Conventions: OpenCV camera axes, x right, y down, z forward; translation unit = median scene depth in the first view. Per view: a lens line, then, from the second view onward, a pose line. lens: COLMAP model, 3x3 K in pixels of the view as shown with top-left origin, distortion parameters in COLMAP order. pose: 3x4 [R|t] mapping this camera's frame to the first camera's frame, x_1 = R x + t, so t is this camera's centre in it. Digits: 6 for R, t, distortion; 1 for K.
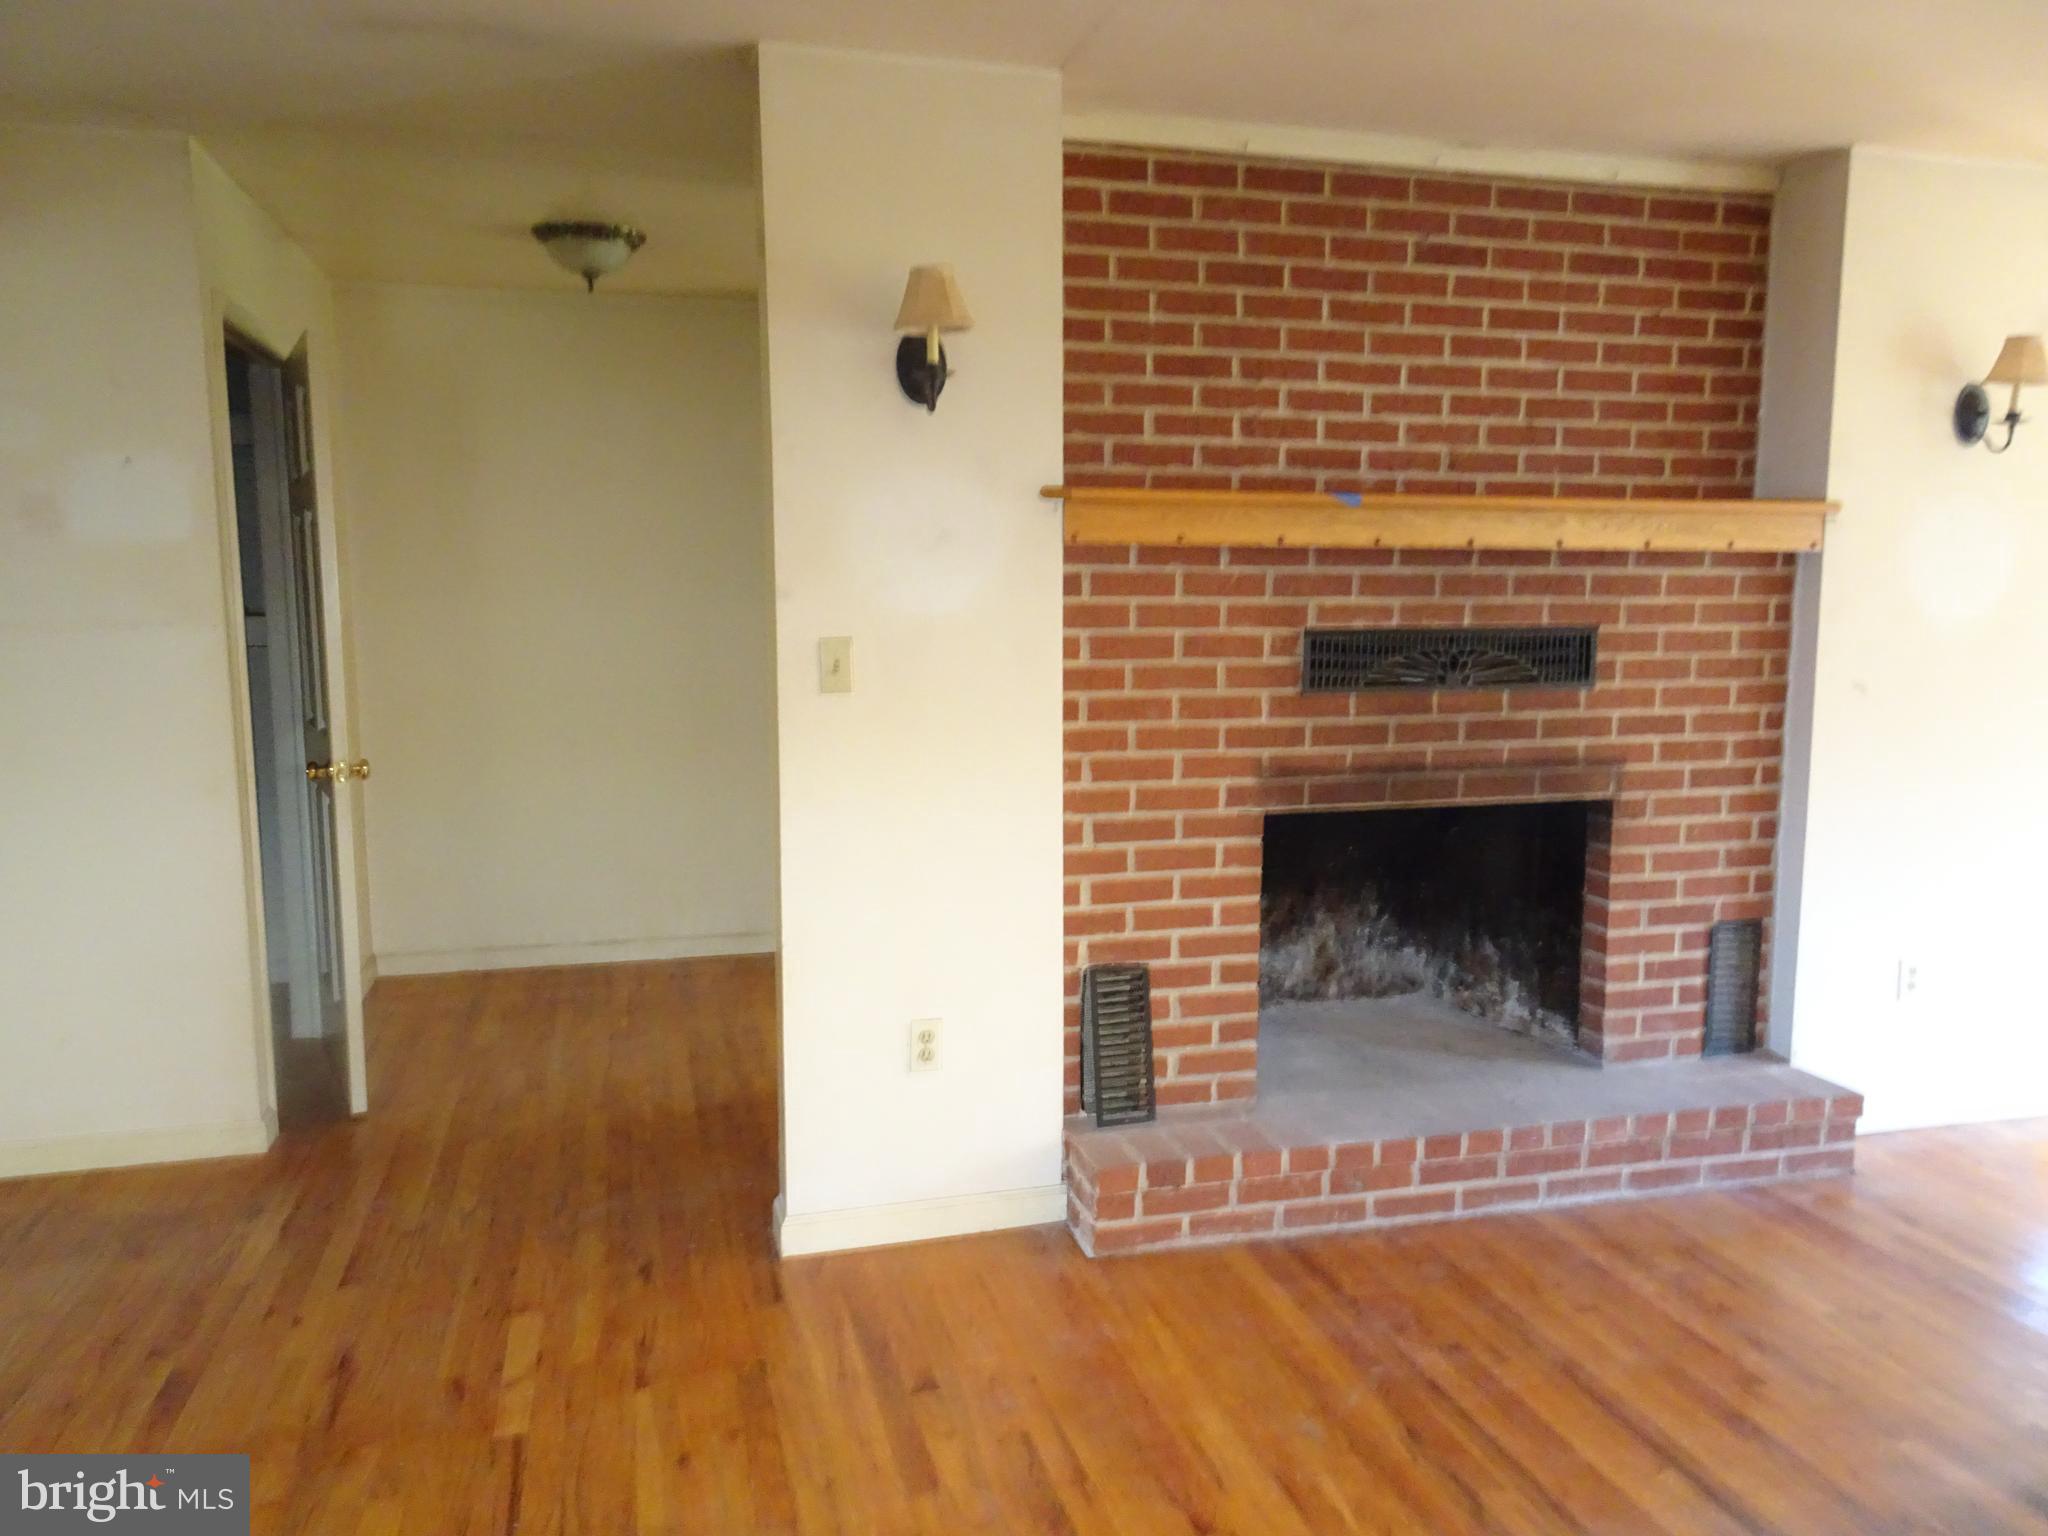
lens RADIAL K [[1477.0, 0, 1024.0], [0, 1477.0, 768.0], [0, 0, 1]] dist [0.006968, 0.009884]
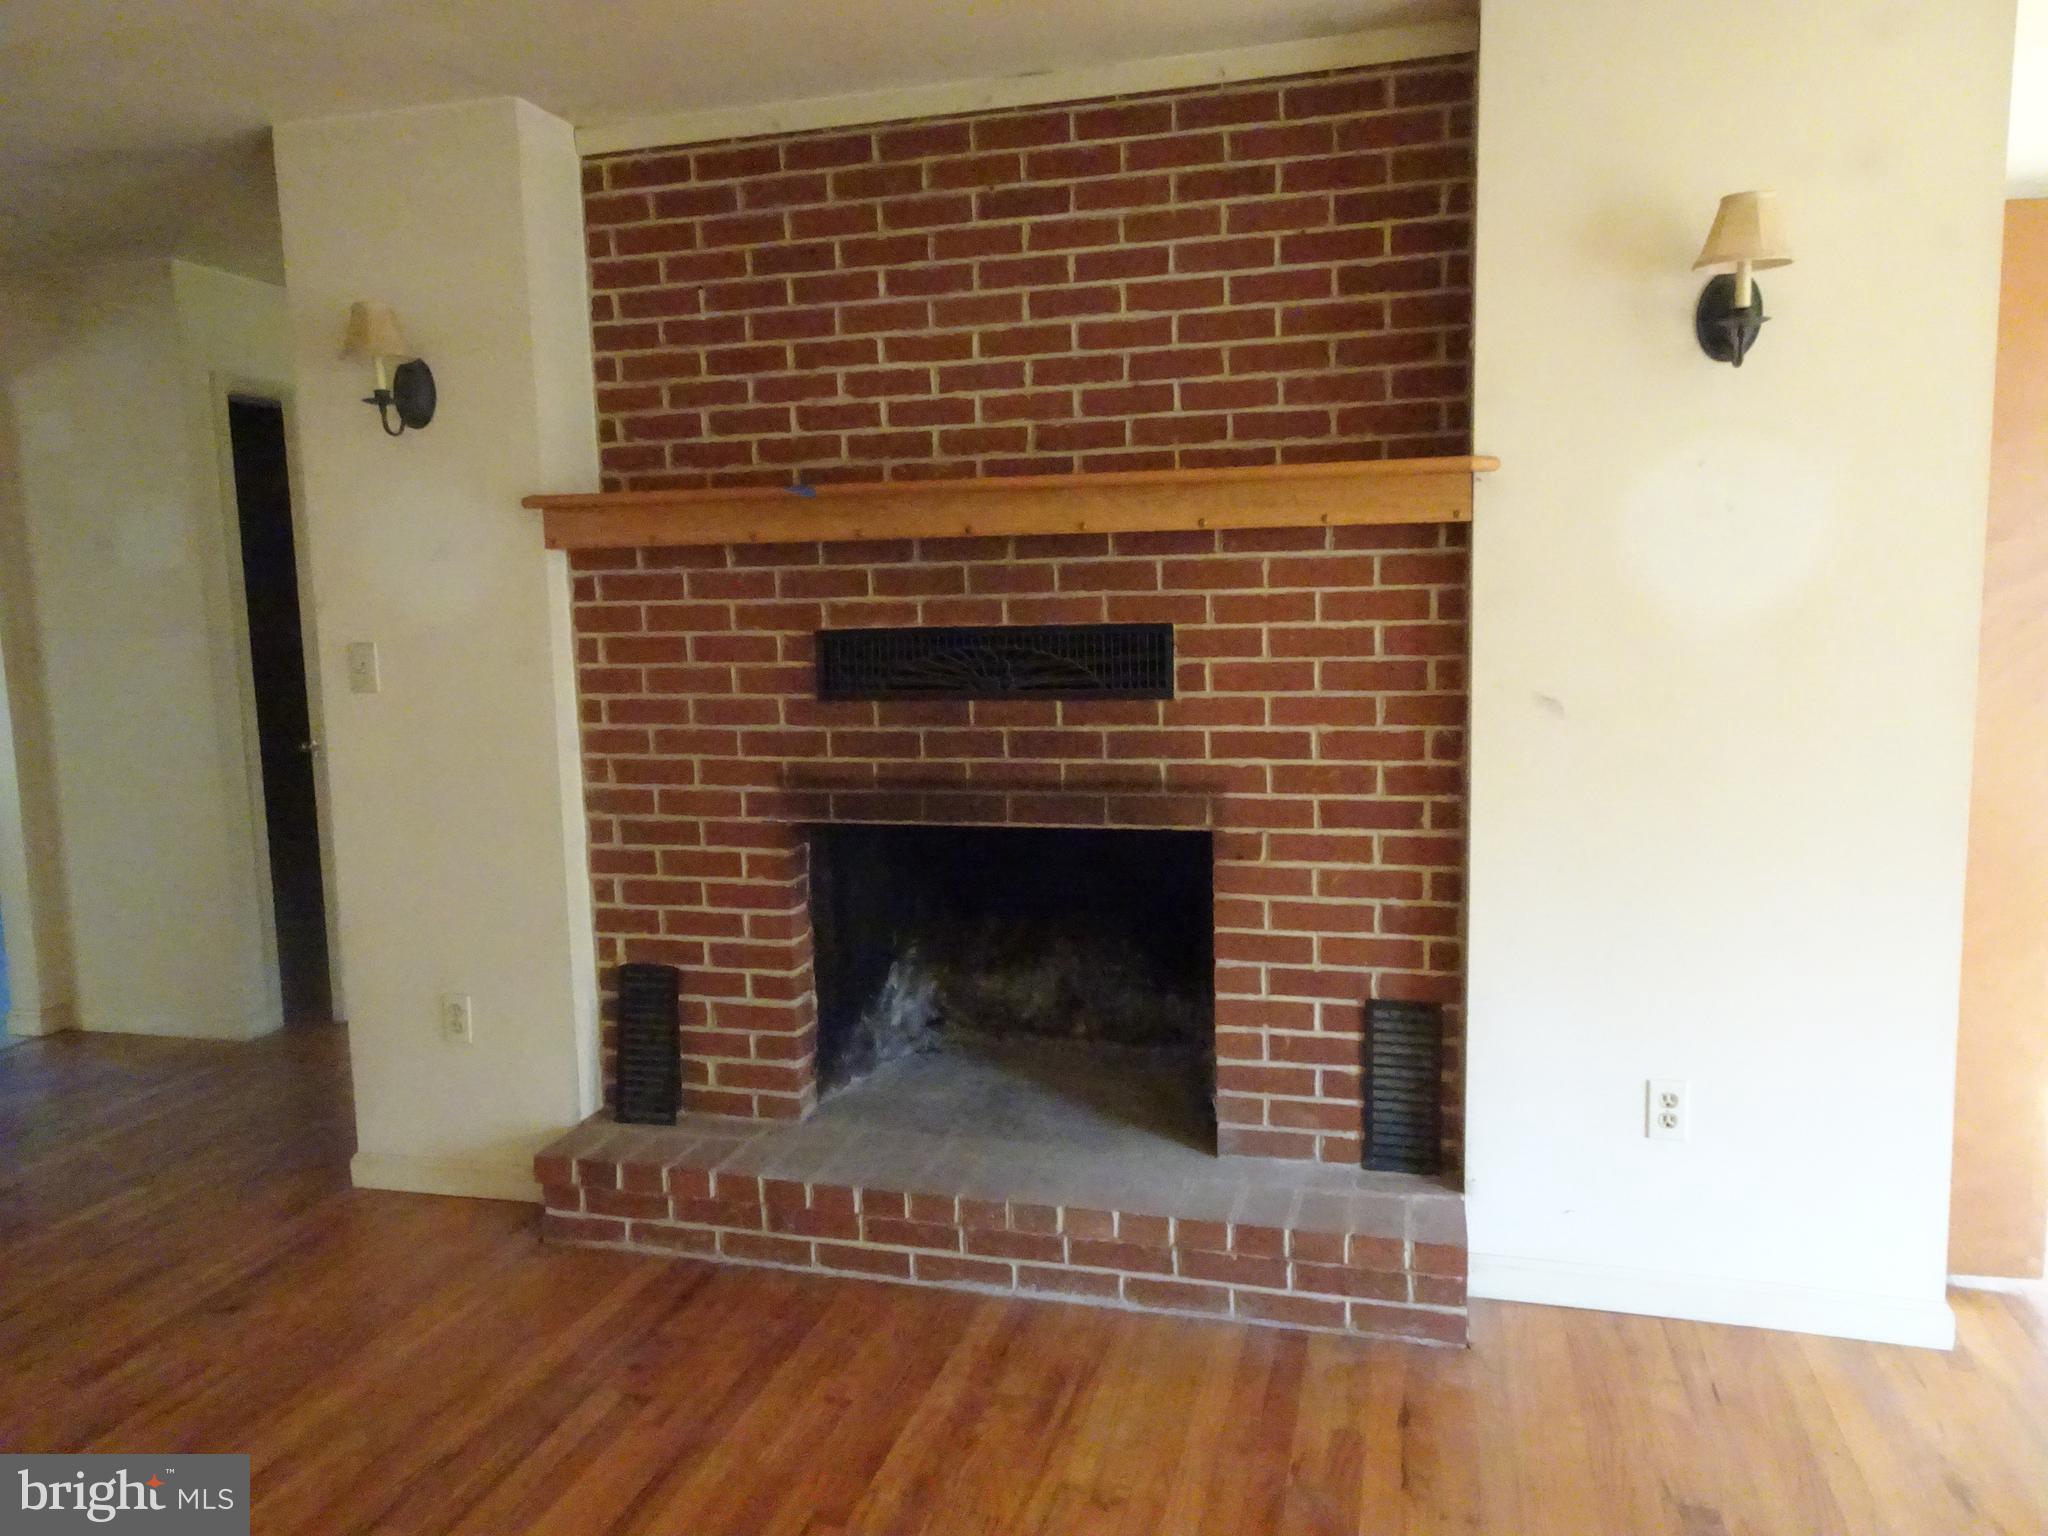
lens RADIAL K [[1511.0, 0, 1024.0], [0, 1511.0, 768.0], [0, 0, 1]] dist [0.009888, 0.002973]
pose [[0.859736, 0.041304, -0.509065, 0.759827], [-0.037561, 0.999139, 0.017633, -0.027111], [0.509355, 0.003961, 0.860547, 0.228111]]
